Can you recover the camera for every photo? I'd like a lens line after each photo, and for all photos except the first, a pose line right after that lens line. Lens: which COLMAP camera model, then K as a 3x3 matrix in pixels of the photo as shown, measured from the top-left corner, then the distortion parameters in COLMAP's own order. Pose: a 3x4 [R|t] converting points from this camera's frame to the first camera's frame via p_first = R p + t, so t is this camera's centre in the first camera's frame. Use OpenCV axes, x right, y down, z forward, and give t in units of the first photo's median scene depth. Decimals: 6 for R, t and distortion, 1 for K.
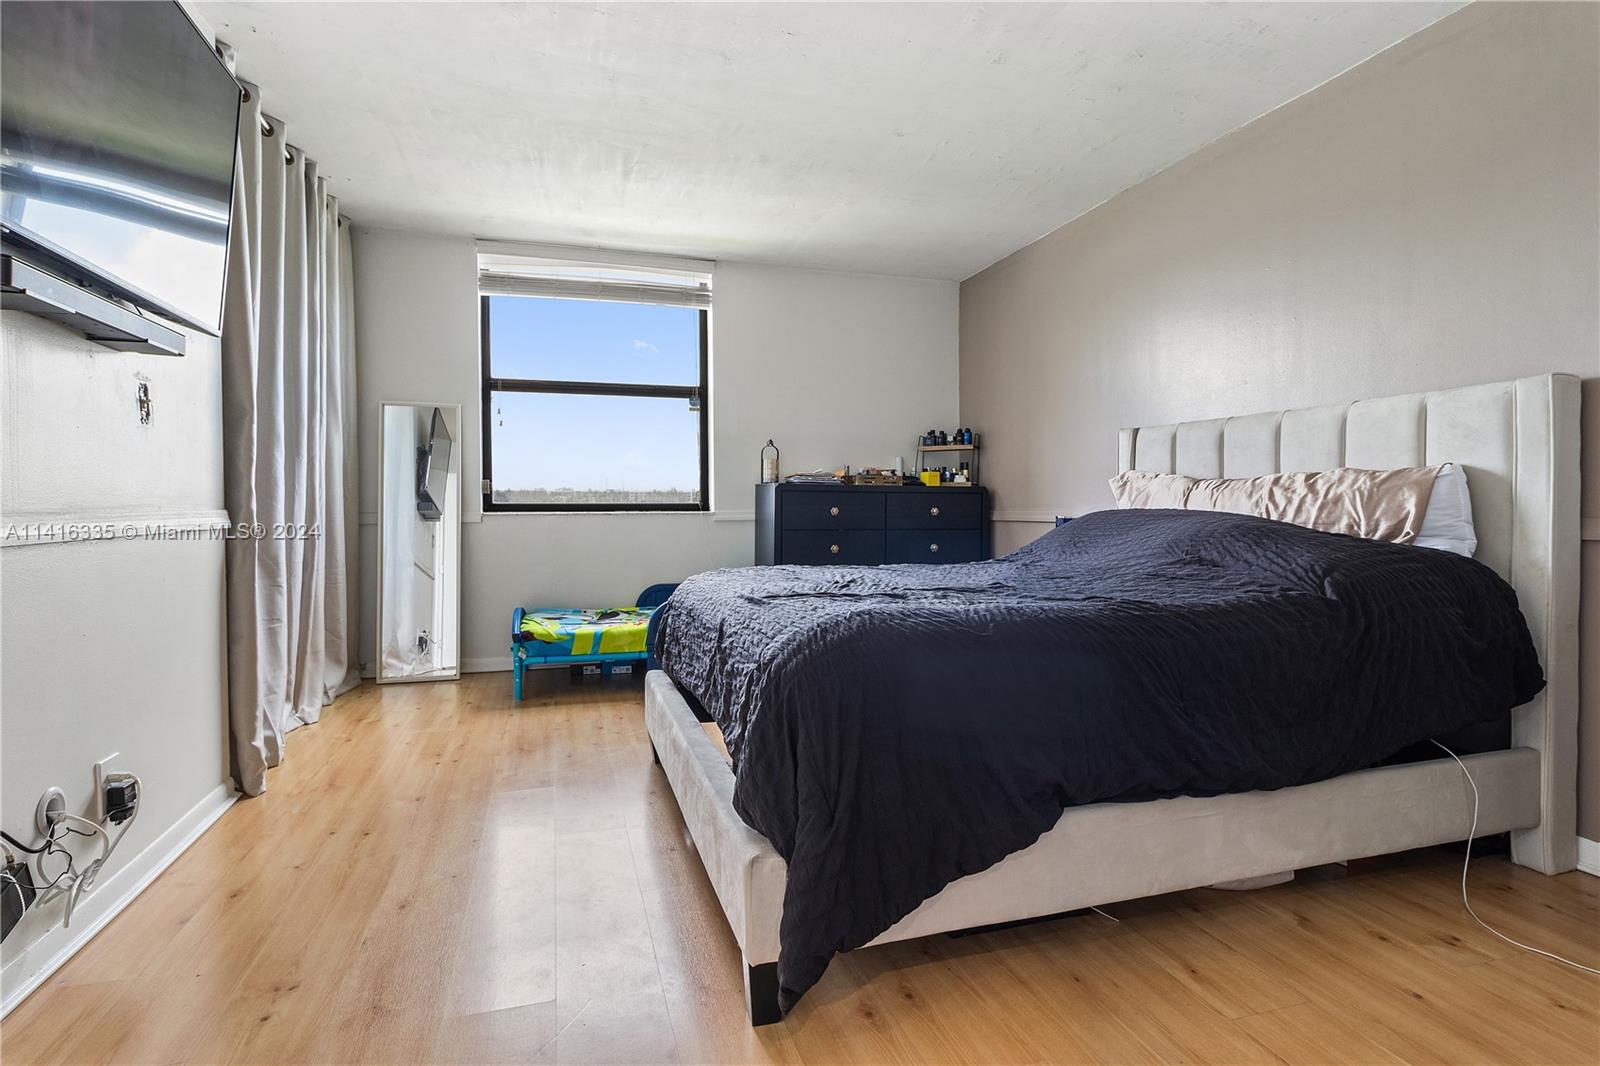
lens RADIAL K [[789.2, 0, 800.0], [0, 789.2, 533.0], [0, 0, 1]] dist [-0.001074, 0.000084]
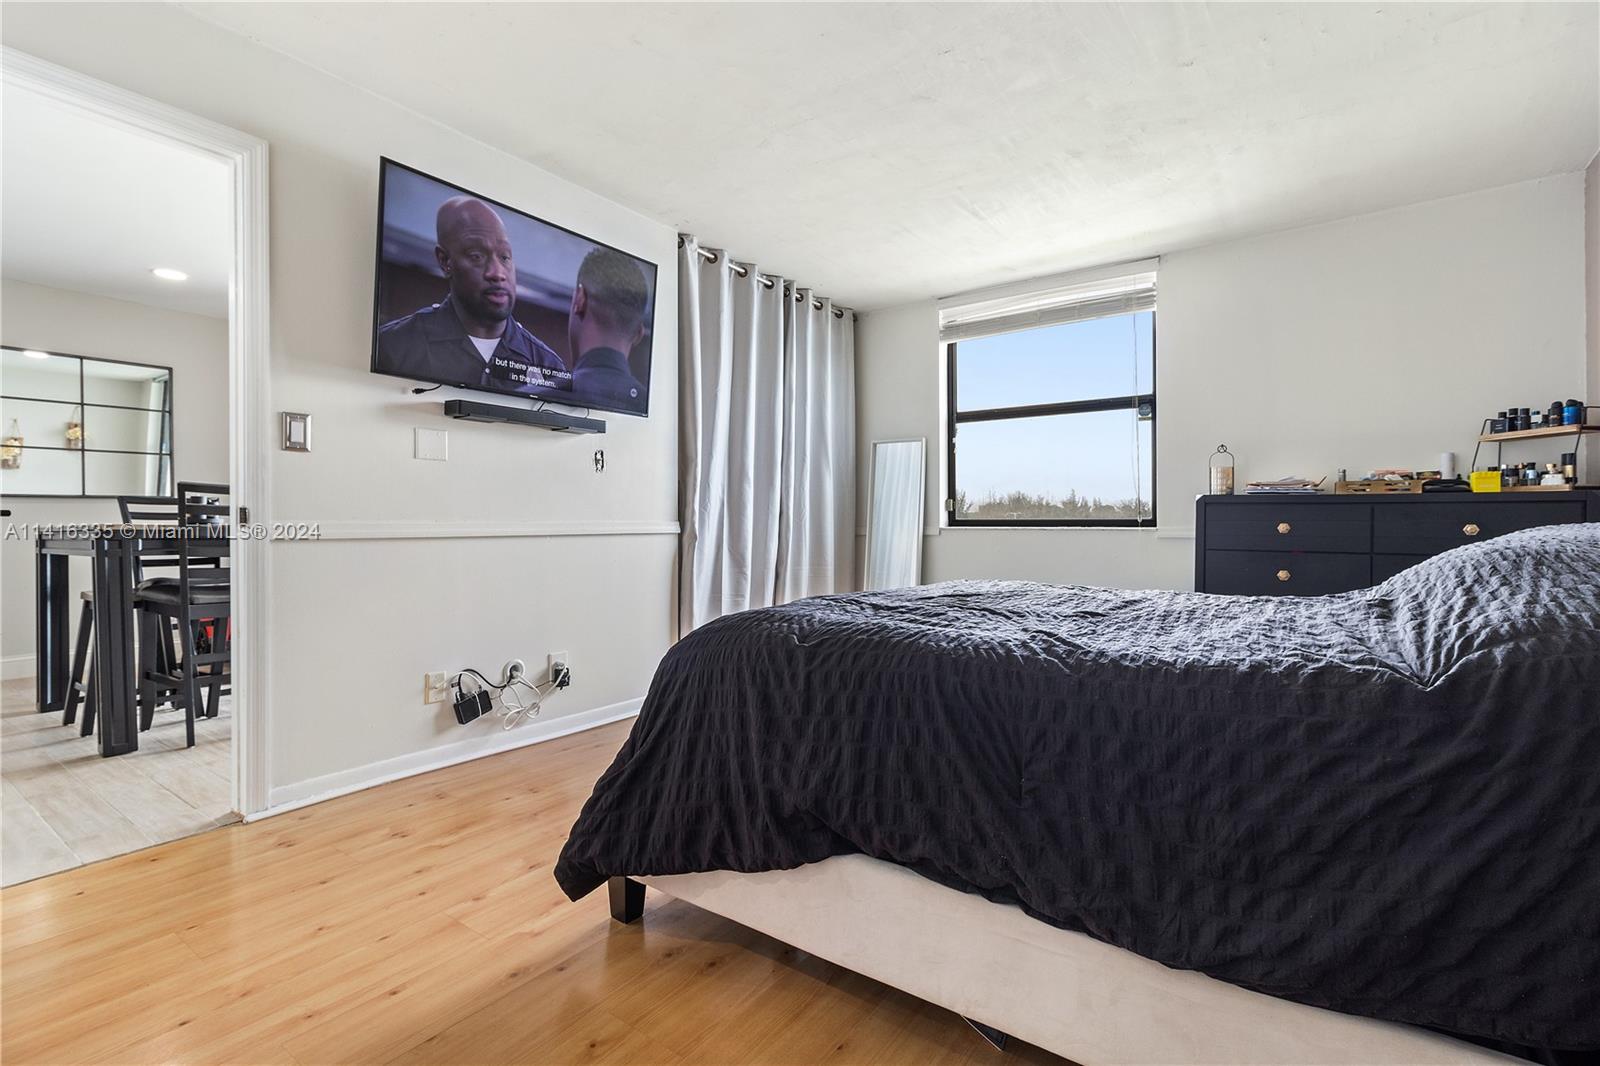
lens RADIAL K [[738.8, 0, 800.0], [0, 738.8, 533.0], [0, 0, 1]] dist [0.010804, 0.000166]
pose [[0.602150, 0.012349, -0.798287, 0.345568], [-0.031835, 0.999457, -0.008553, -0.000552], [0.797748, 0.030564, 0.602216, 0.157484]]
